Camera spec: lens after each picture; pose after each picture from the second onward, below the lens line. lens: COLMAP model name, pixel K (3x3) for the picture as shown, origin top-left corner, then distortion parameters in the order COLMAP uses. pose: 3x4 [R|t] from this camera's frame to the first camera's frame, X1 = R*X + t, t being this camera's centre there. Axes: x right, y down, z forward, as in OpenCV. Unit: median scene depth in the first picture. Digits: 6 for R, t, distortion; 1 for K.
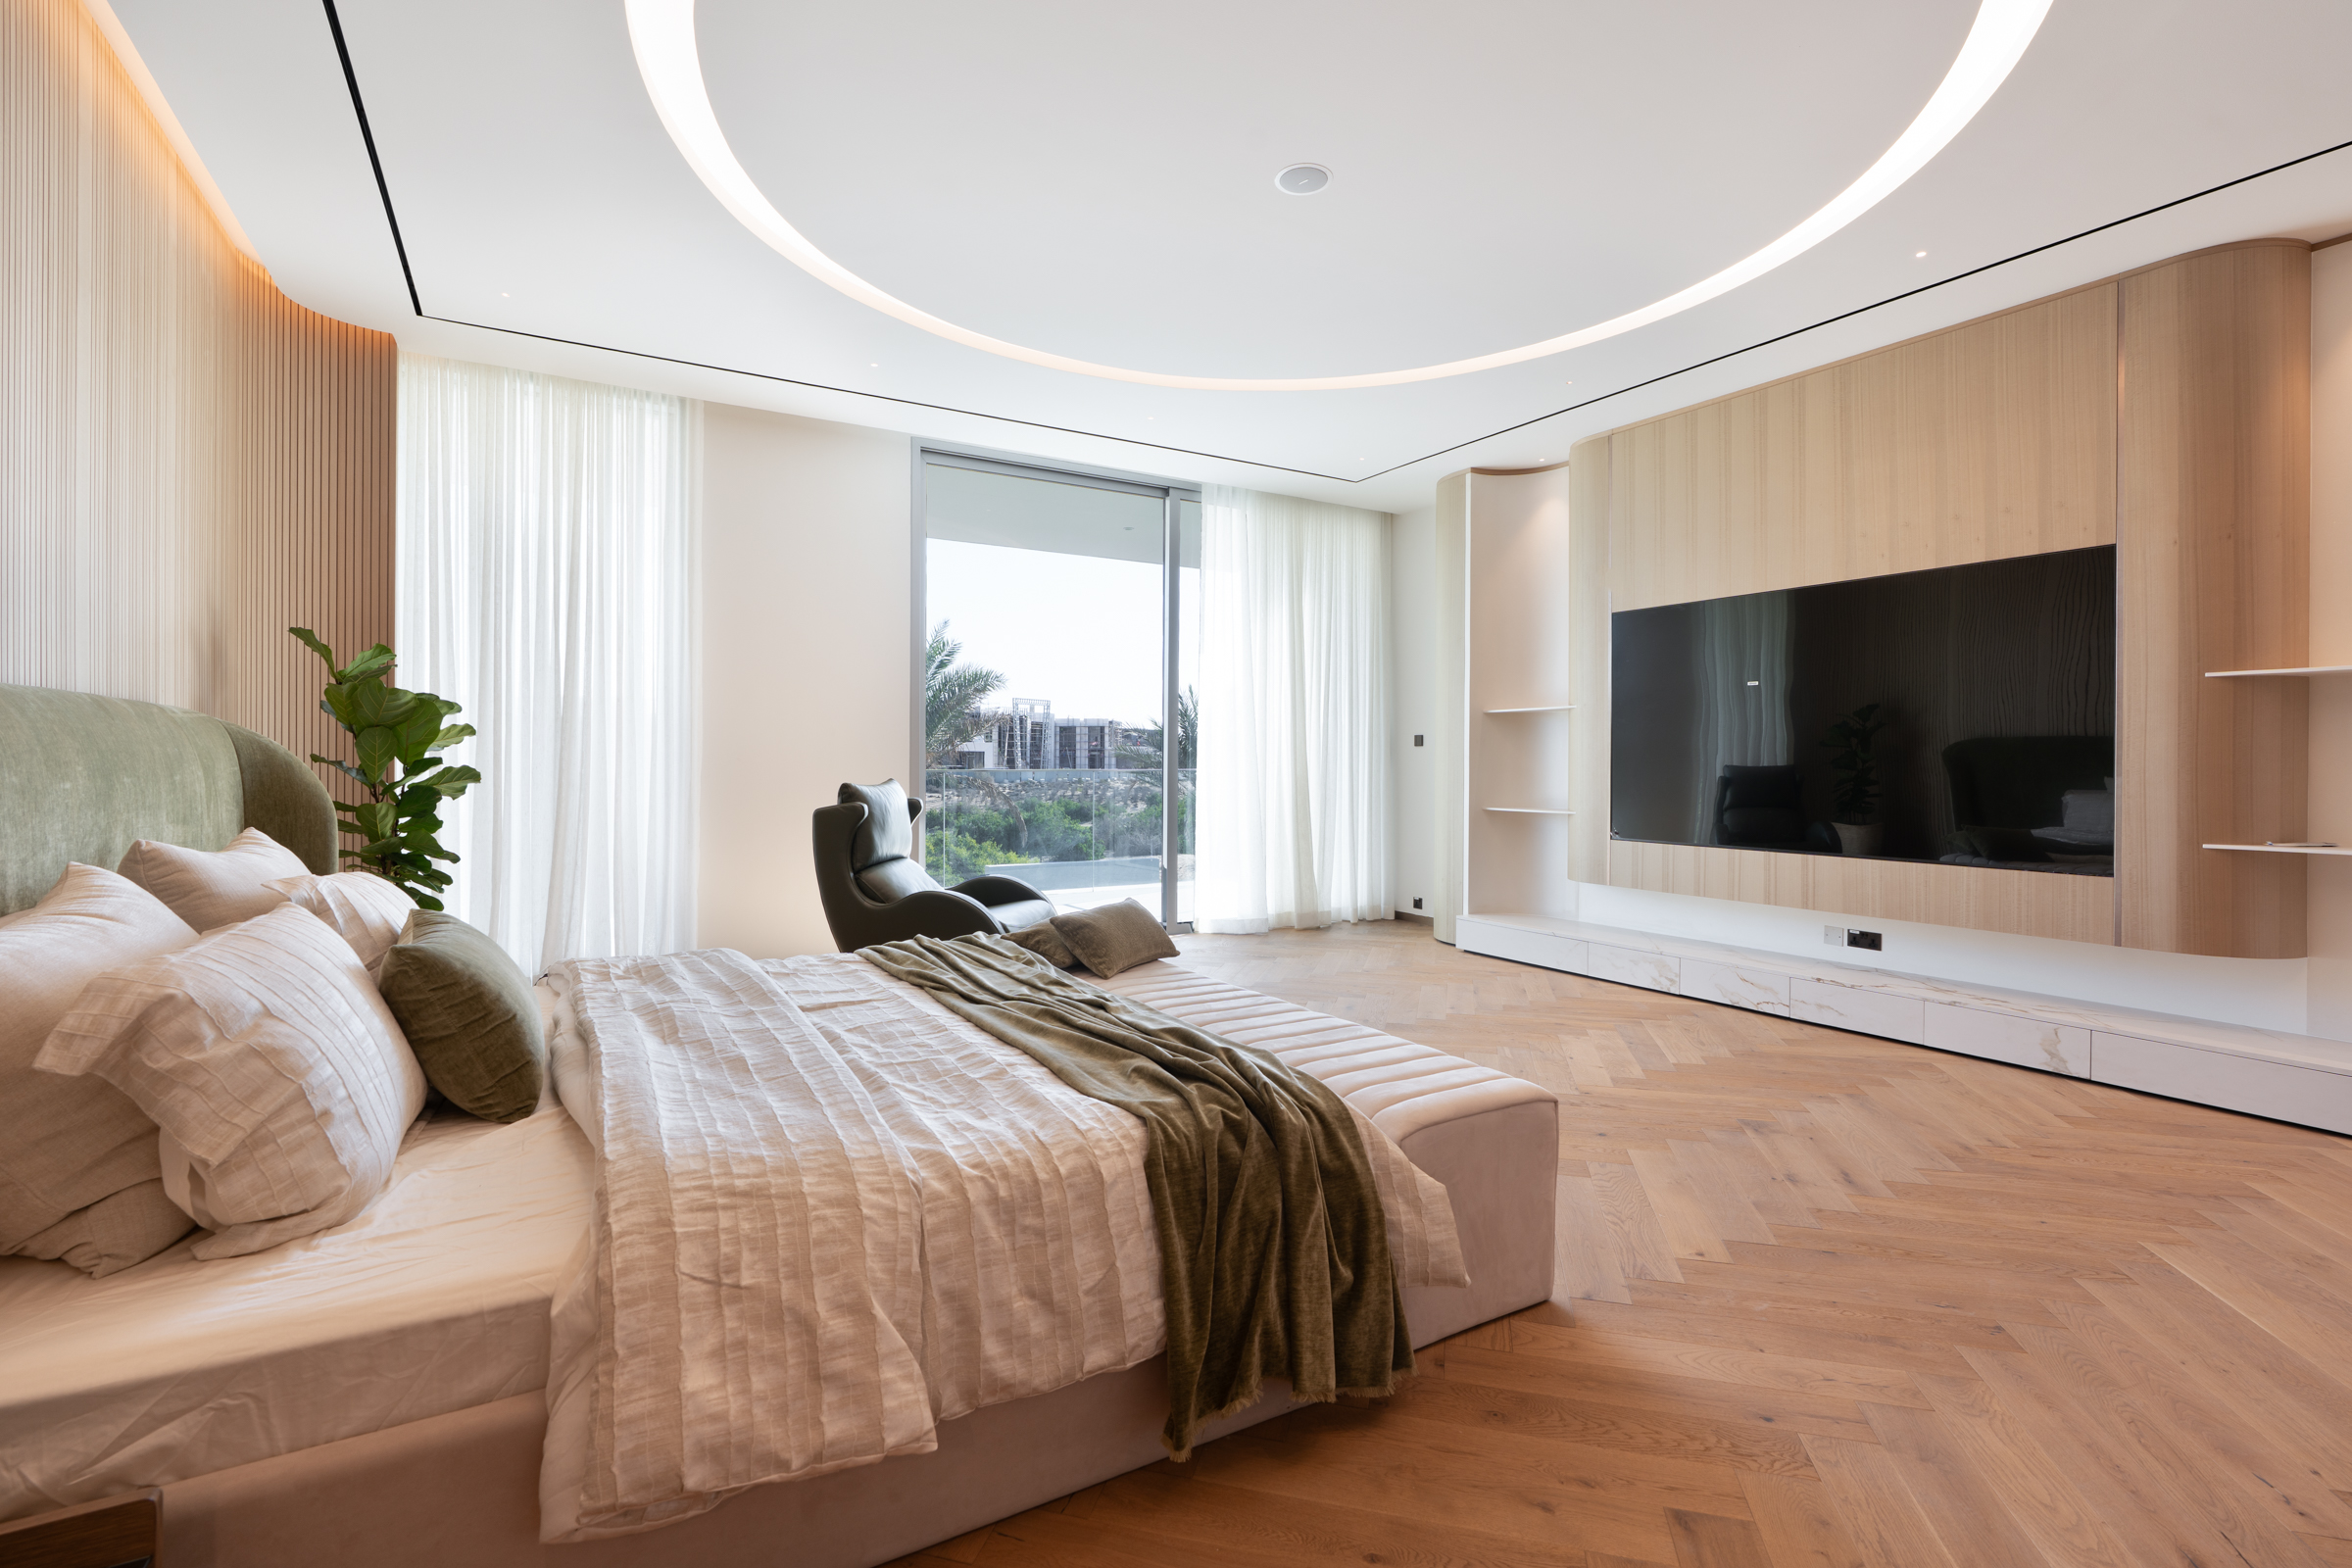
lens RADIAL K [[1054.8, 0, 1207.9], [0, 1054.8, 769.5], [0, 0, 1]] dist [-0.001721, -0.000348]
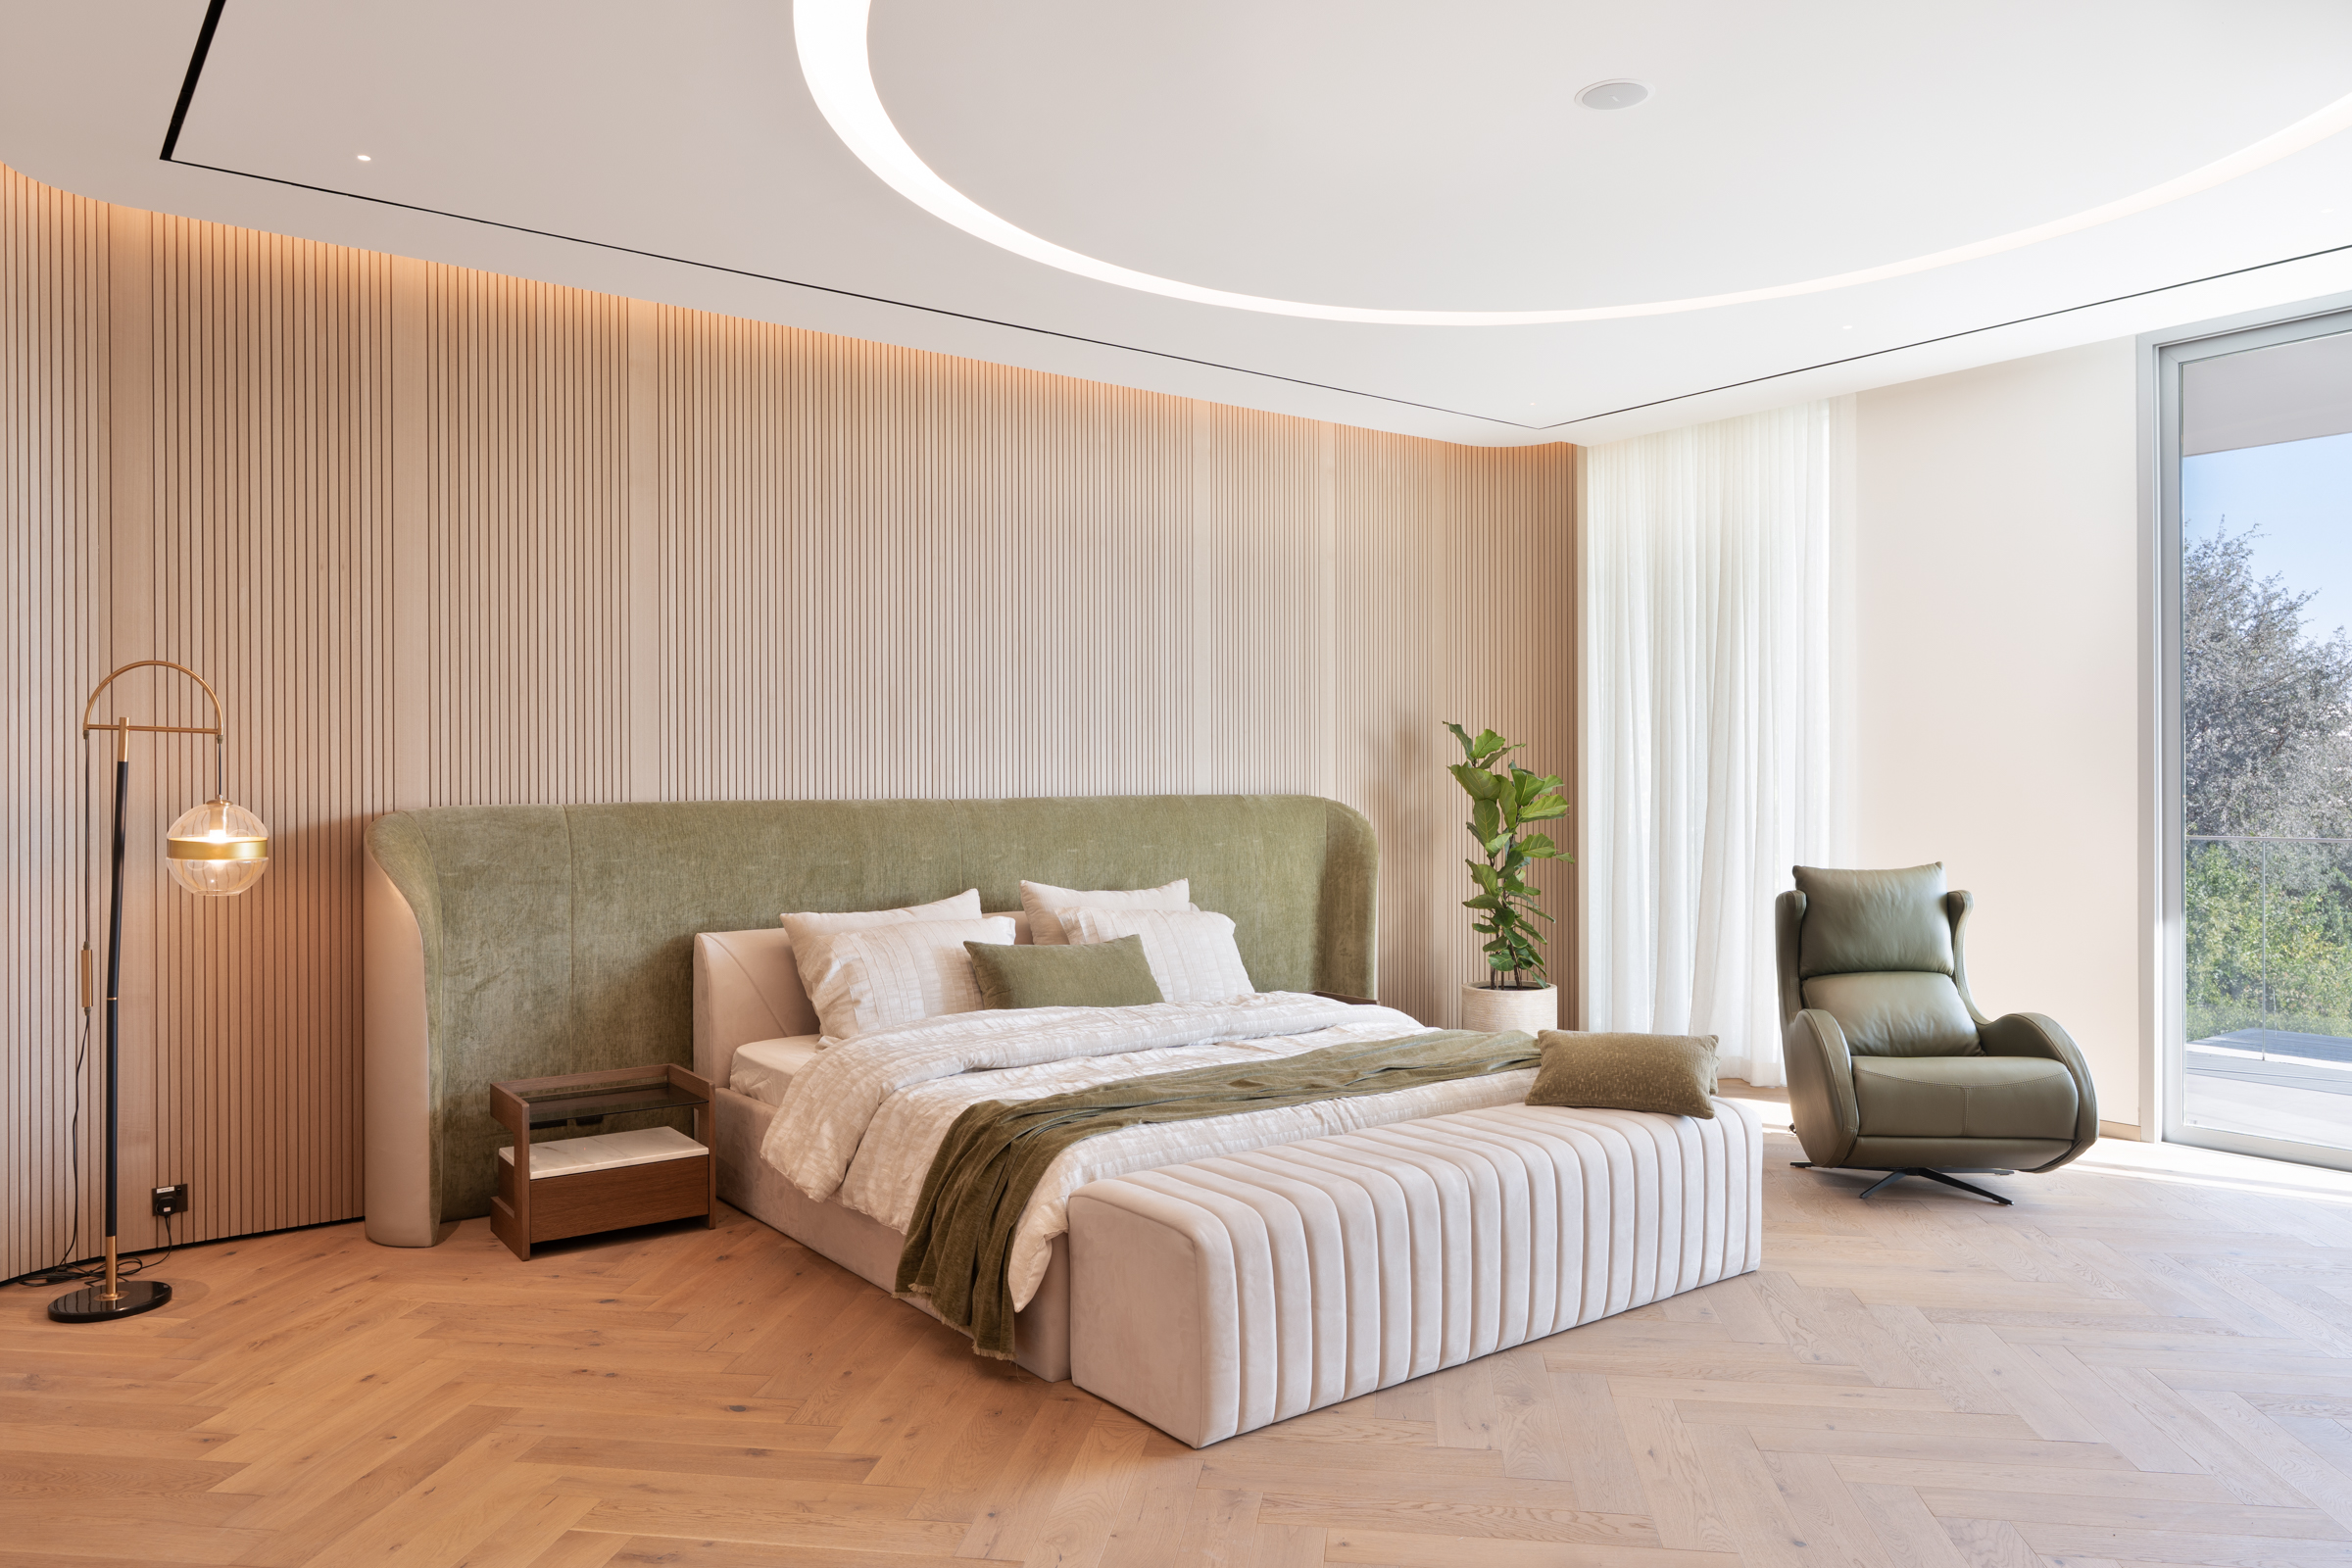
lens RADIAL K [[1626.0, 0, 1176.0], [0, 1626.0, 784.0], [0, 0, 1]] dist [-0.000238, -0.000038]
pose [[0.100485, -0.004574, -0.994928, 1.858562], [-0.002197, 0.999986, -0.004819, -0.092261], [0.994936, 0.002670, 0.100473, 0.870045]]
